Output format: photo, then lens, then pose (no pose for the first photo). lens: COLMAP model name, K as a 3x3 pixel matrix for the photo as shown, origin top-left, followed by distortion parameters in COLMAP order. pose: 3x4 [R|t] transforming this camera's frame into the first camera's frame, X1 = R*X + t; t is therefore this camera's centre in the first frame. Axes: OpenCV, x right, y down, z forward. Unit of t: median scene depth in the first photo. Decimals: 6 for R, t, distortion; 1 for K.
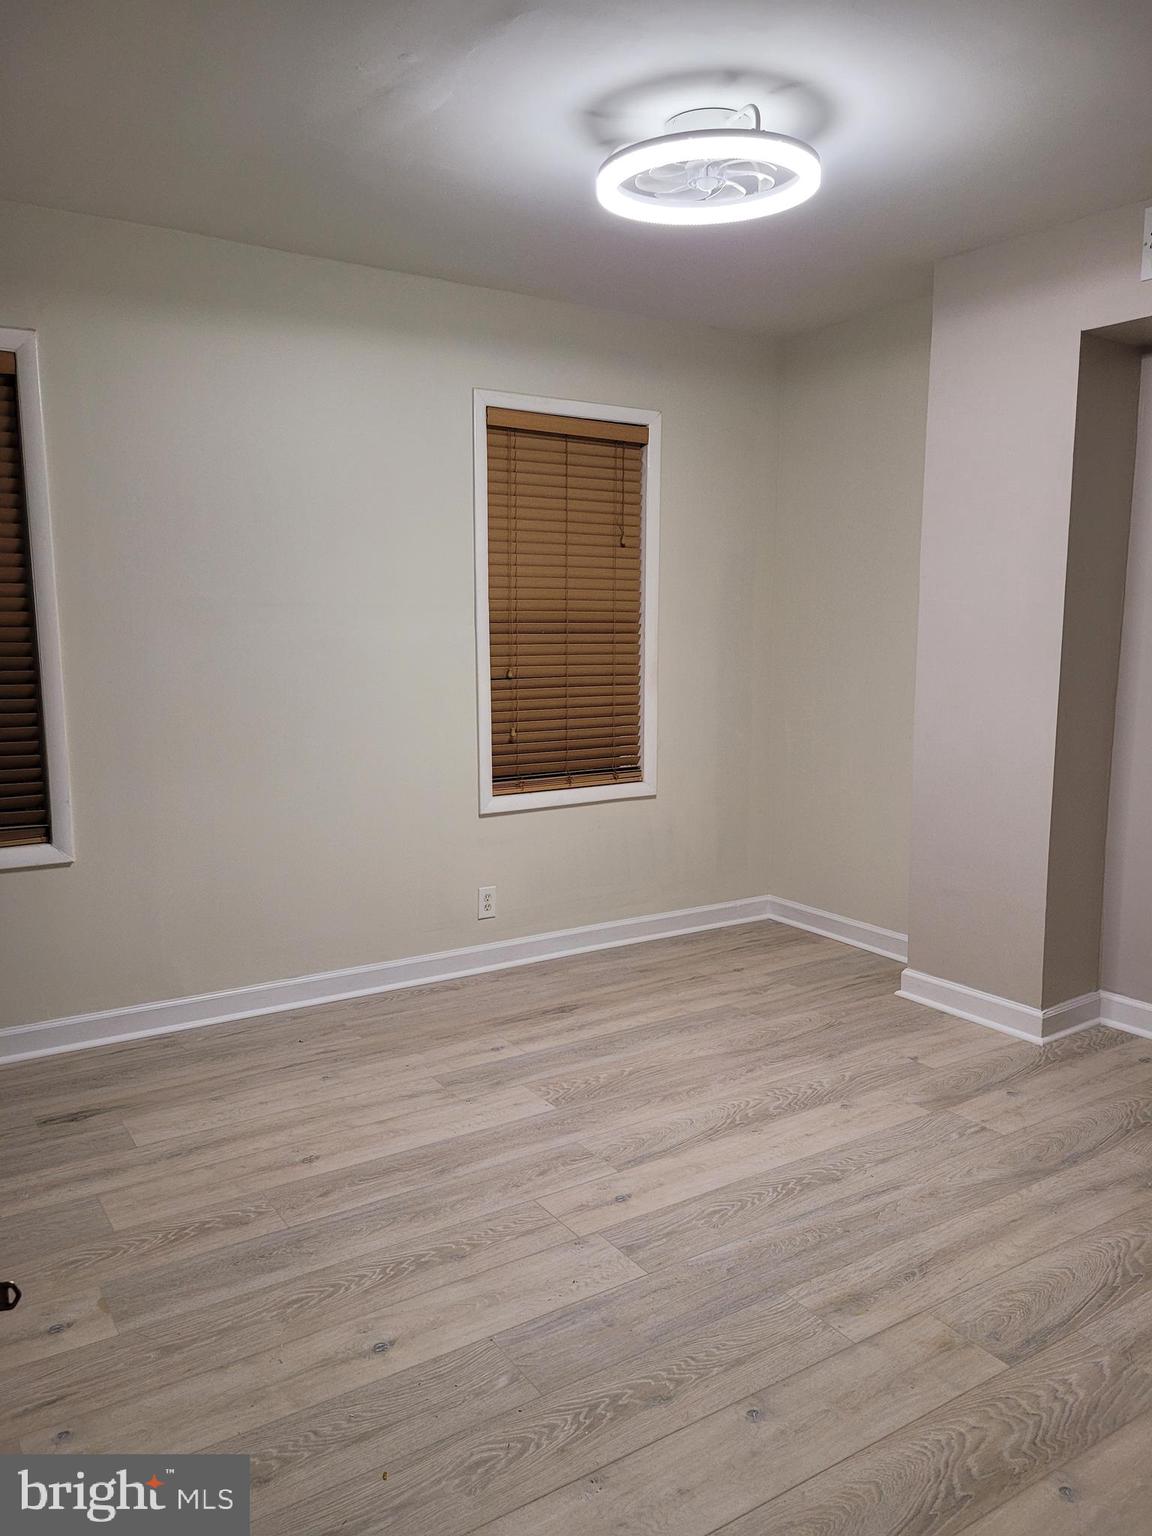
lens RADIAL K [[1153.1, 0, 571.4], [0, 1153.1, 782.8], [0, 0, 1]] dist [0.064014, -0.045339]
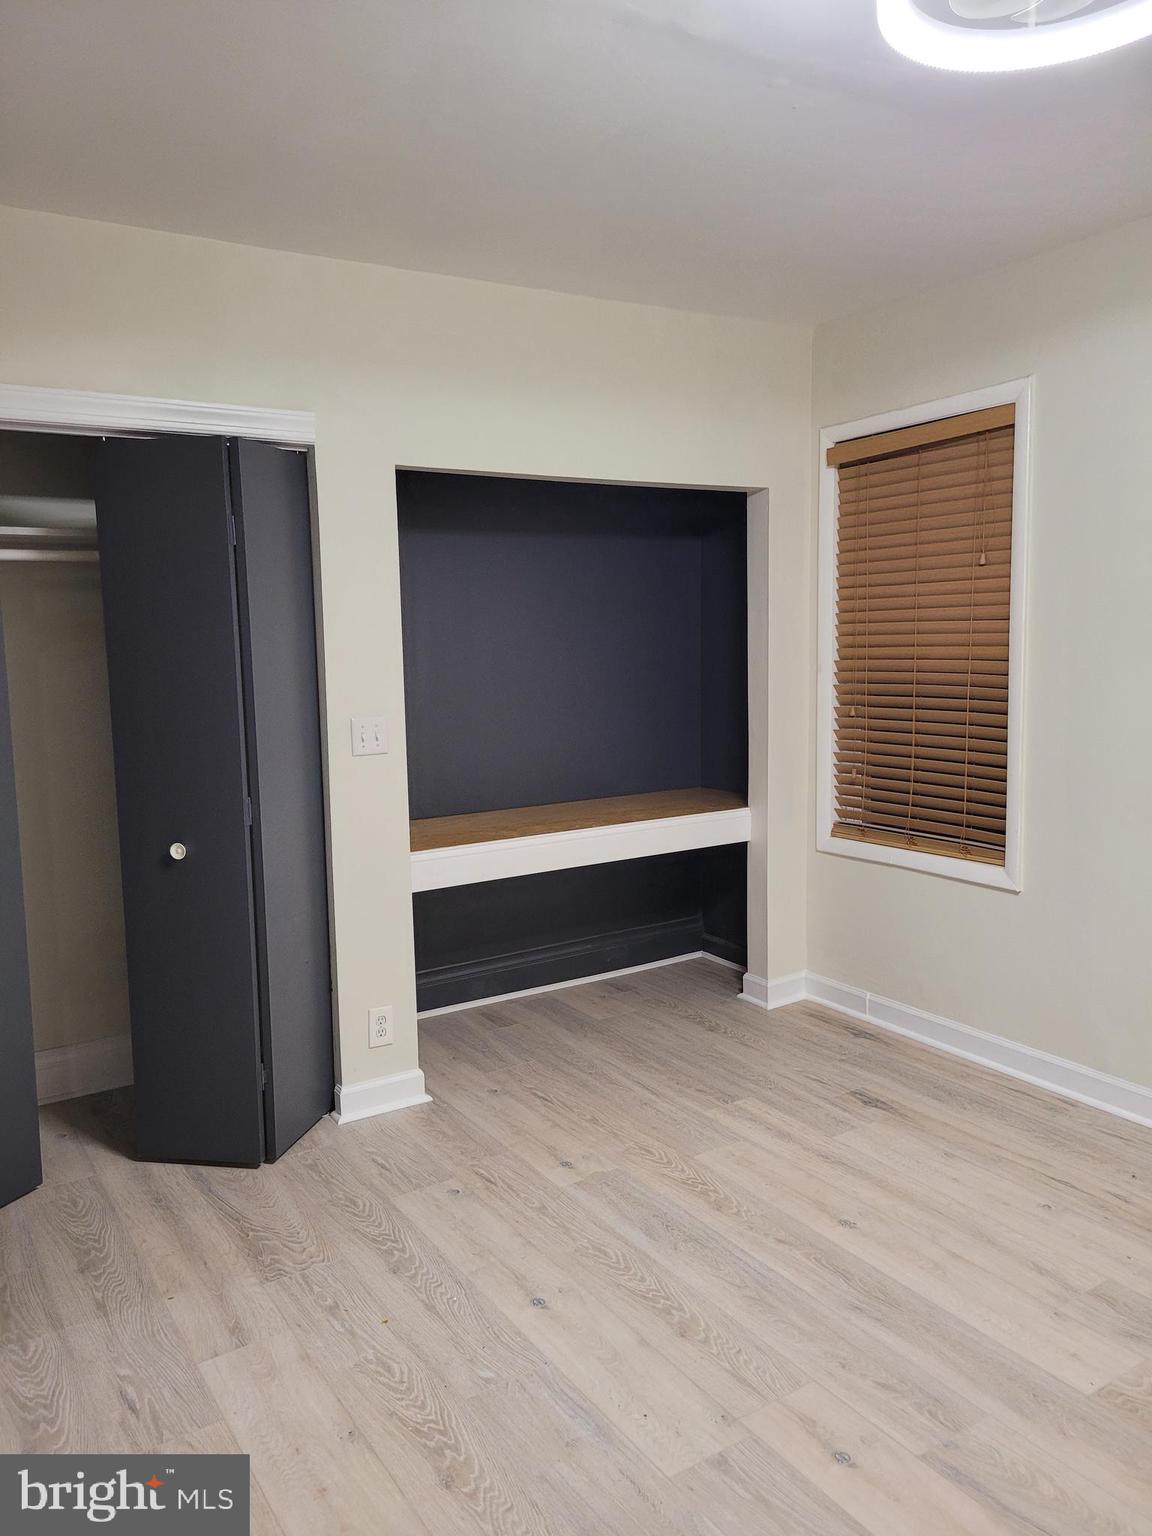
lens RADIAL K [[1153.1, 0, 570.8], [0, 1153.1, 753.0], [0, 0, 1]] dist [0.064014, -0.045339]
pose [[-0.010757, 0.109621, -0.993915, 0.746355], [-0.120018, 0.986646, 0.110118, -0.151470], [0.992713, 0.120473, 0.002543, 0.770509]]
